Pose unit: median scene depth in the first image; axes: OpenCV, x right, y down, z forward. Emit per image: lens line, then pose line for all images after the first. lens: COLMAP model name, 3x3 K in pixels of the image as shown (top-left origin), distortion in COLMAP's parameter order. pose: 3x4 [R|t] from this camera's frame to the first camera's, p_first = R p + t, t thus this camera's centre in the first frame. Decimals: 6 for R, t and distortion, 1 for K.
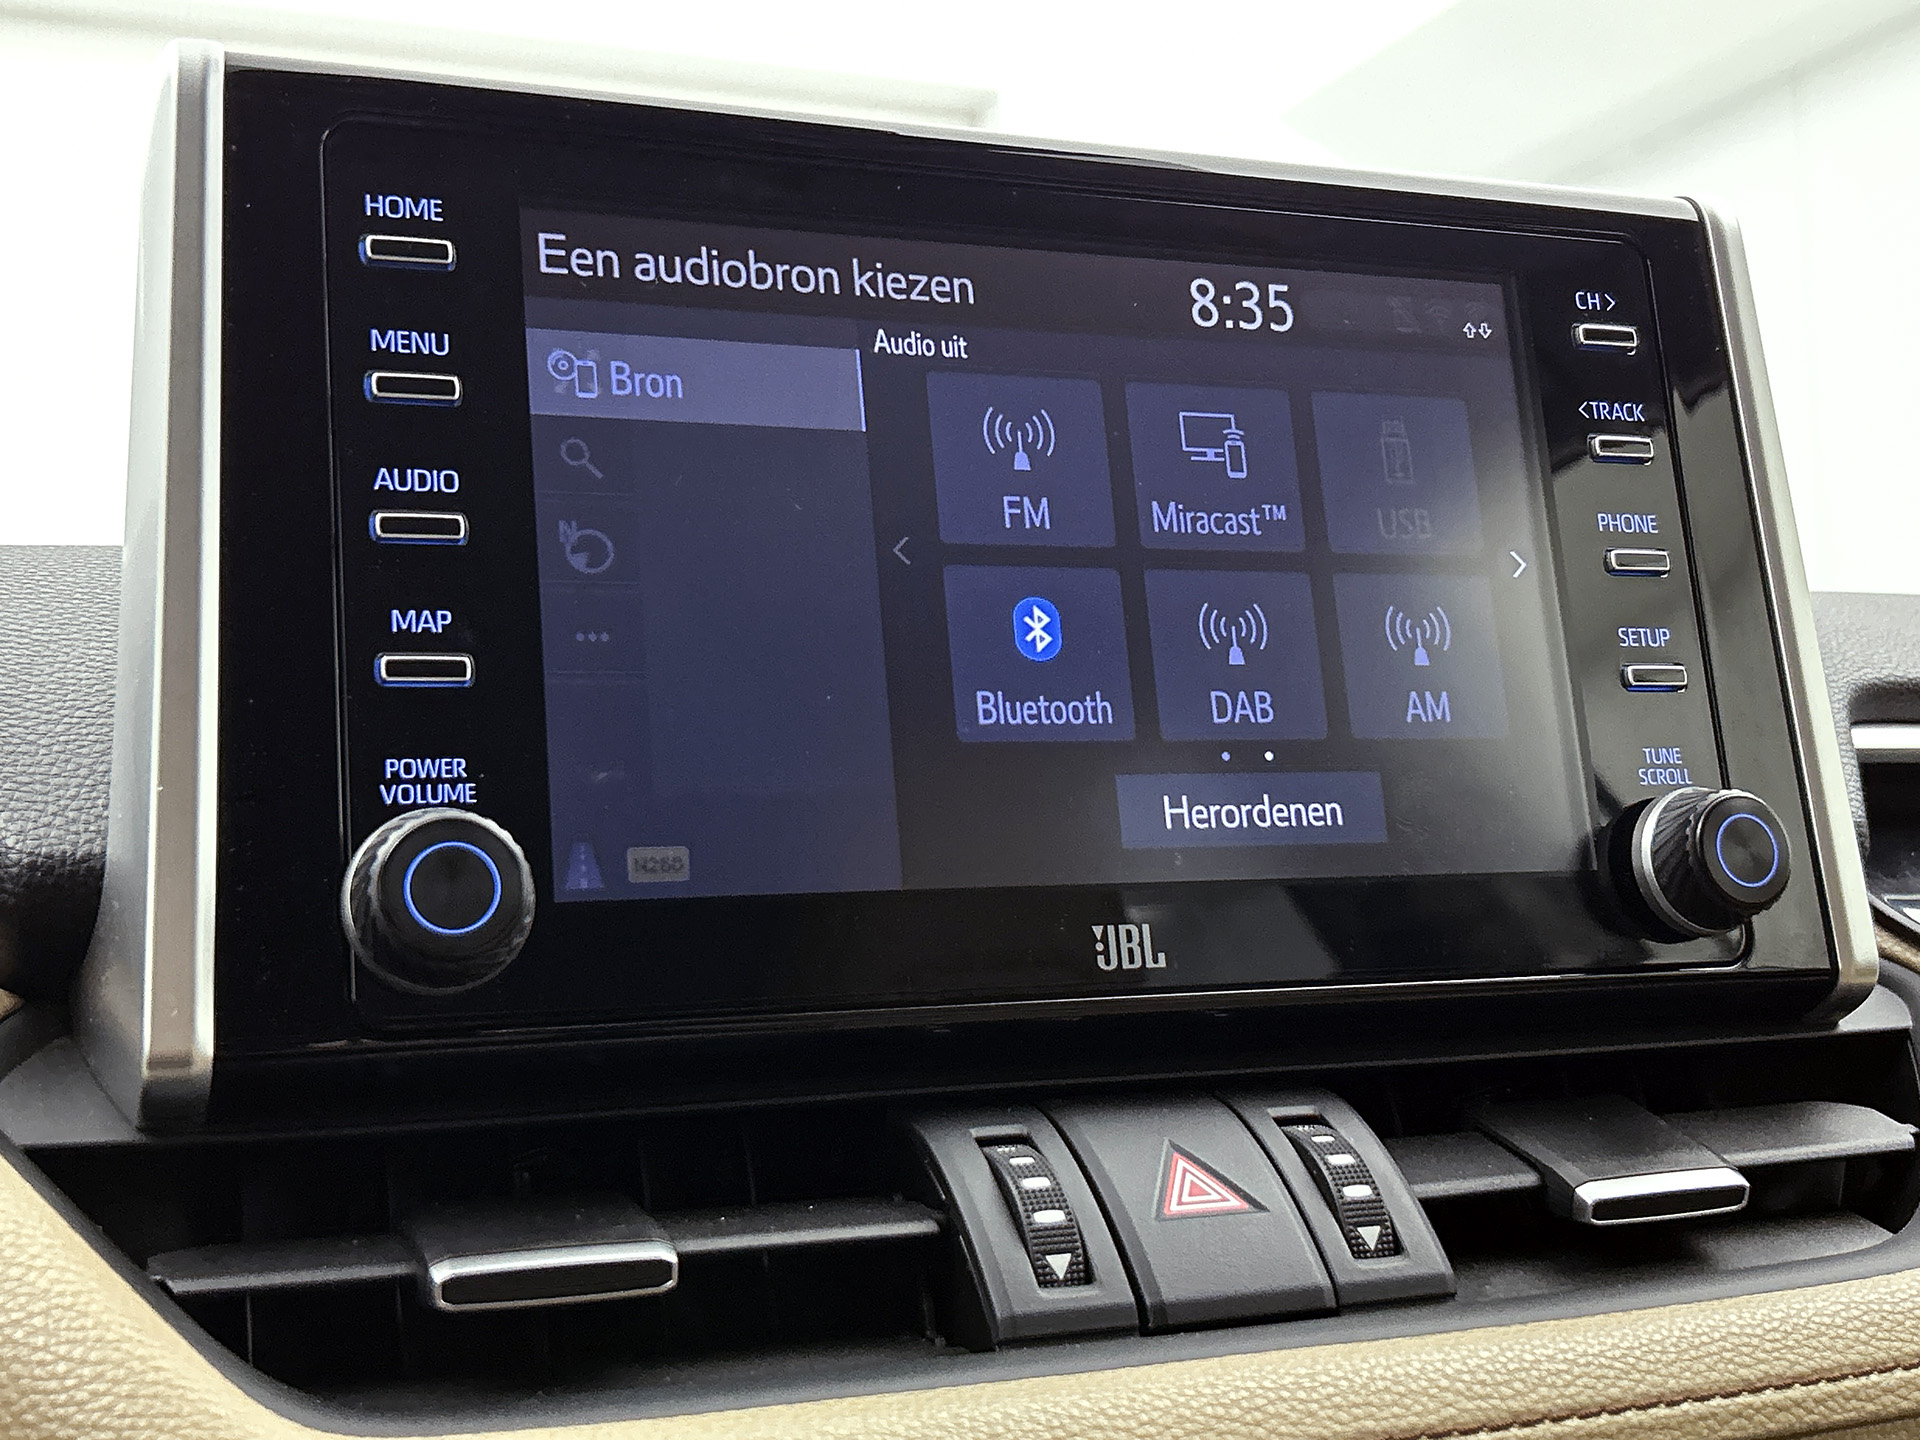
lens RADIAL K [[2373.8, 0, 986.8], [0, 2373.8, 714.4], [0, 0, 1]] dist [0.164220, -0.483375]
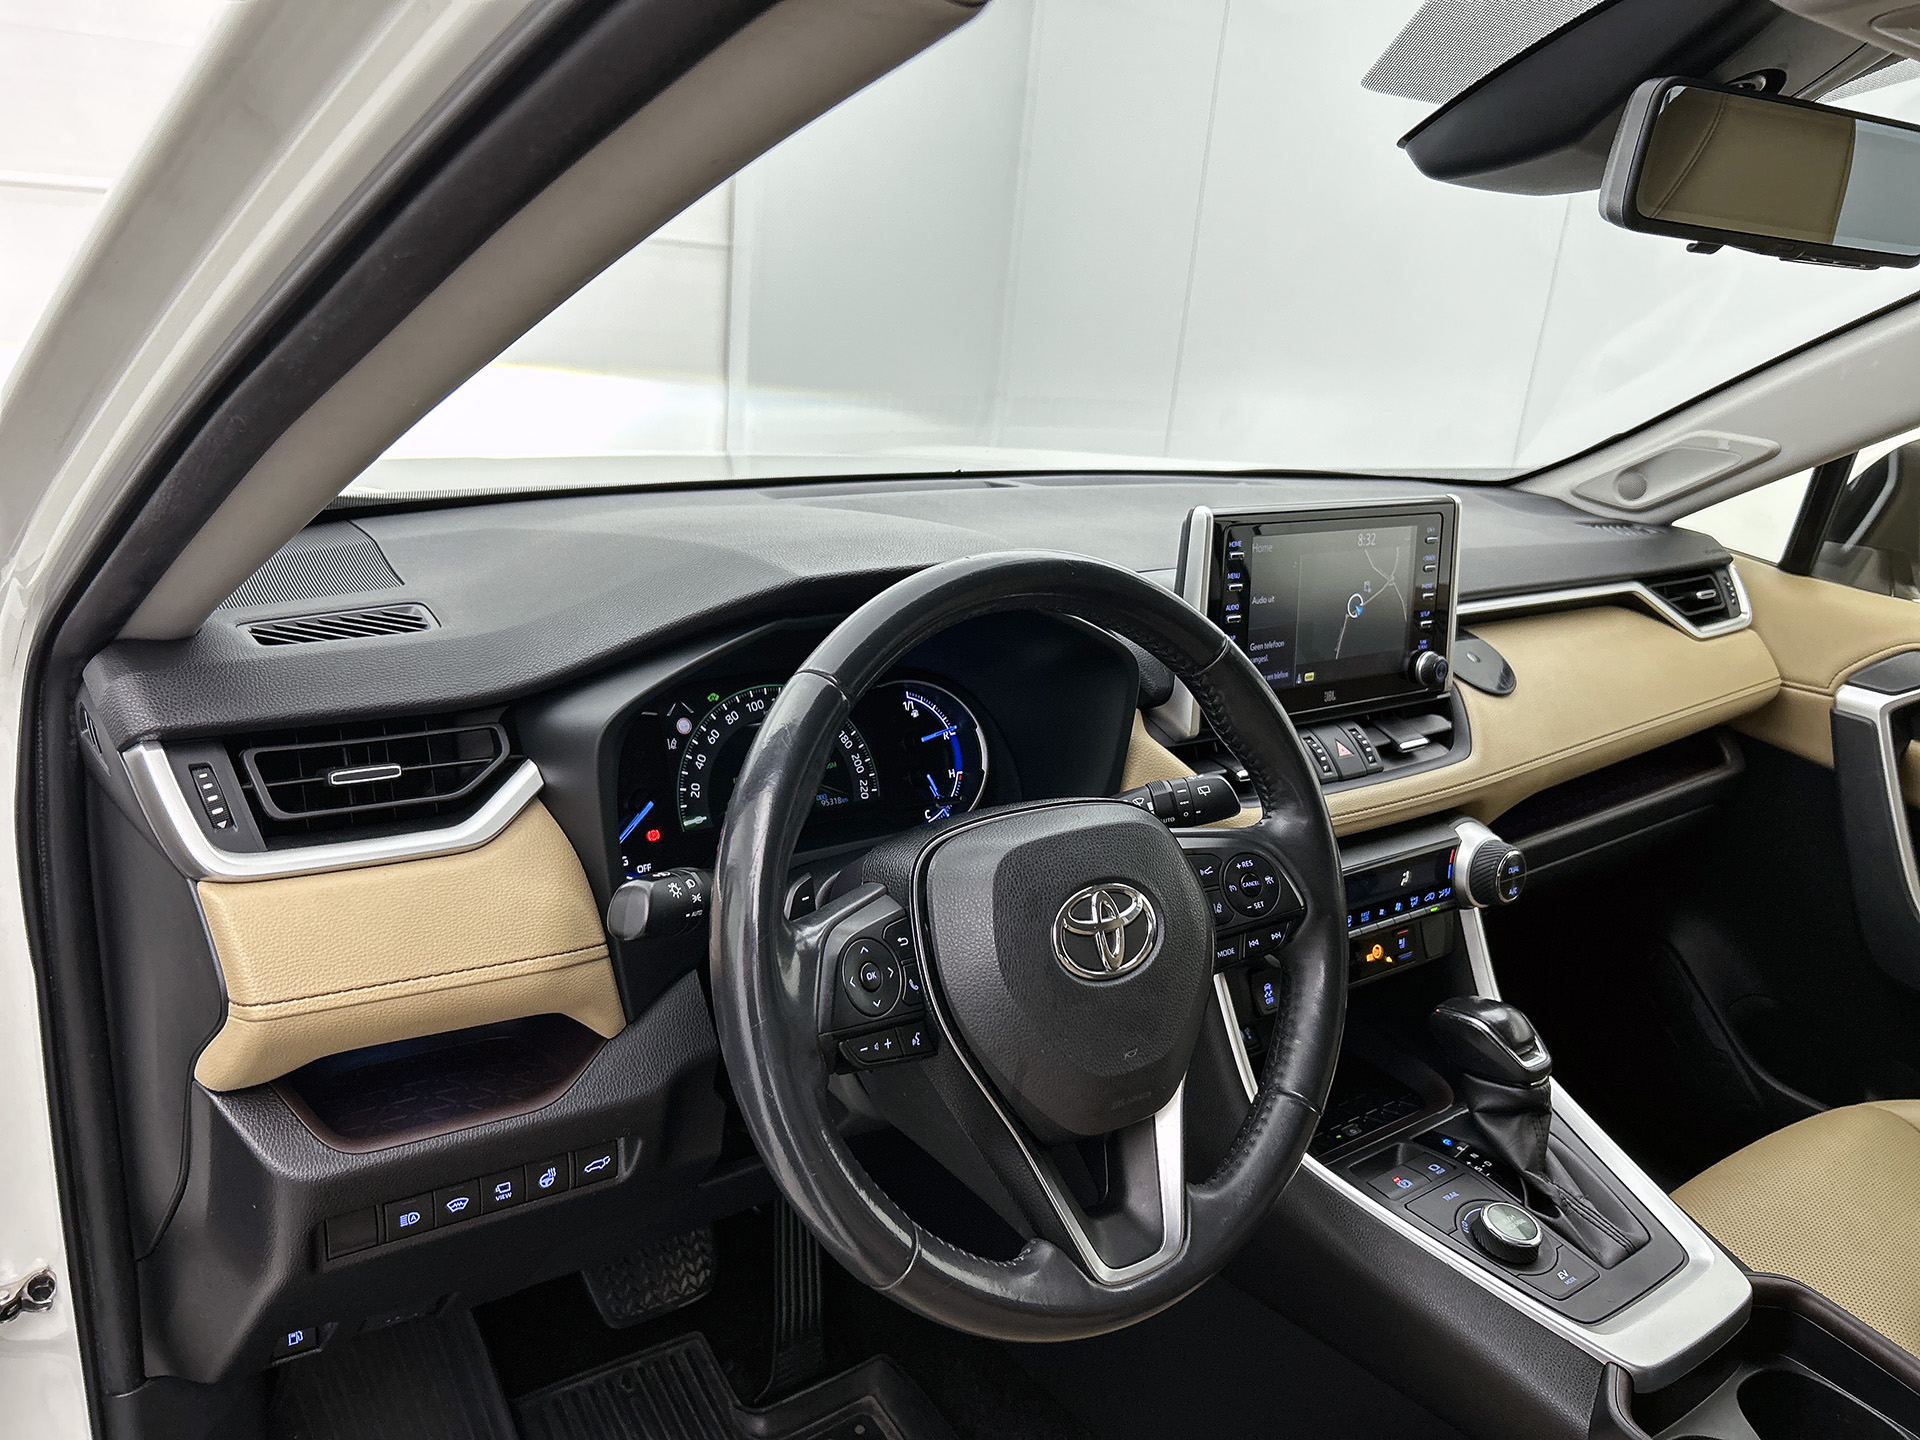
lens RADIAL K [[1462.9, 0, 968.0], [0, 1462.9, 721.3], [0, 0, 1]] dist [0.067551, -0.112800]
pose [[0.959848, 0.032560, 0.278624, -1.544086], [-0.137819, 0.919841, 0.367286, -0.886657], [-0.244331, -0.390938, 0.887395, -1.514251]]
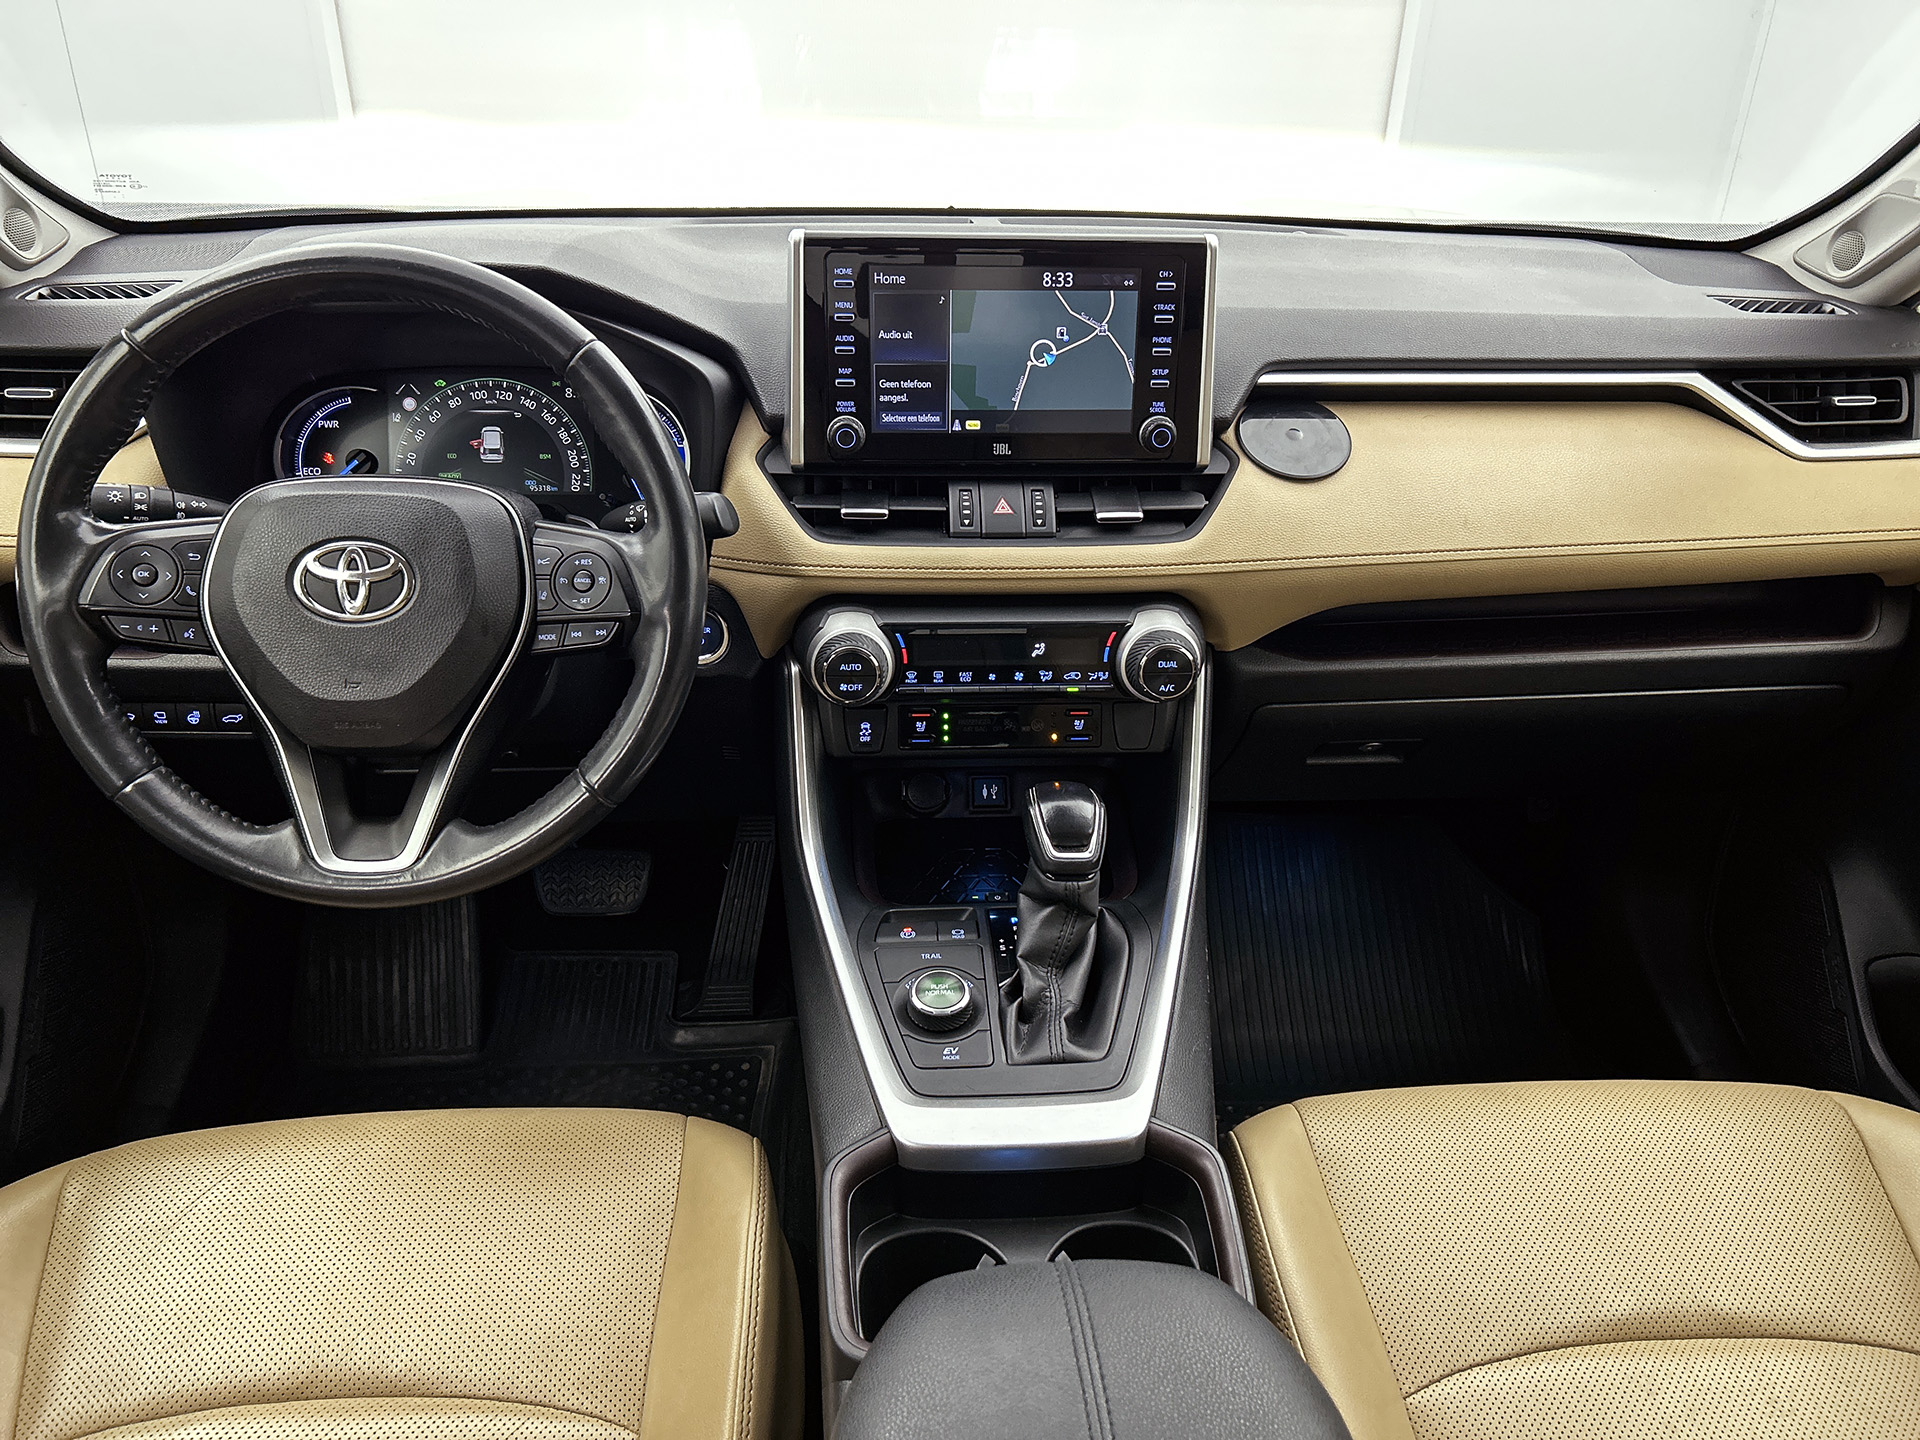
lens RADIAL K [[1434.2, 0, 960.0], [0, 1434.2, 720.0], [0, 0, 1]] dist [0.073254, -0.111599]
pose [[0.947180, 0.196195, -0.253686, 0.831388], [-0.028155, 0.838853, 0.543629, -1.012501], [0.319463, -0.507773, 0.800069, -1.539704]]
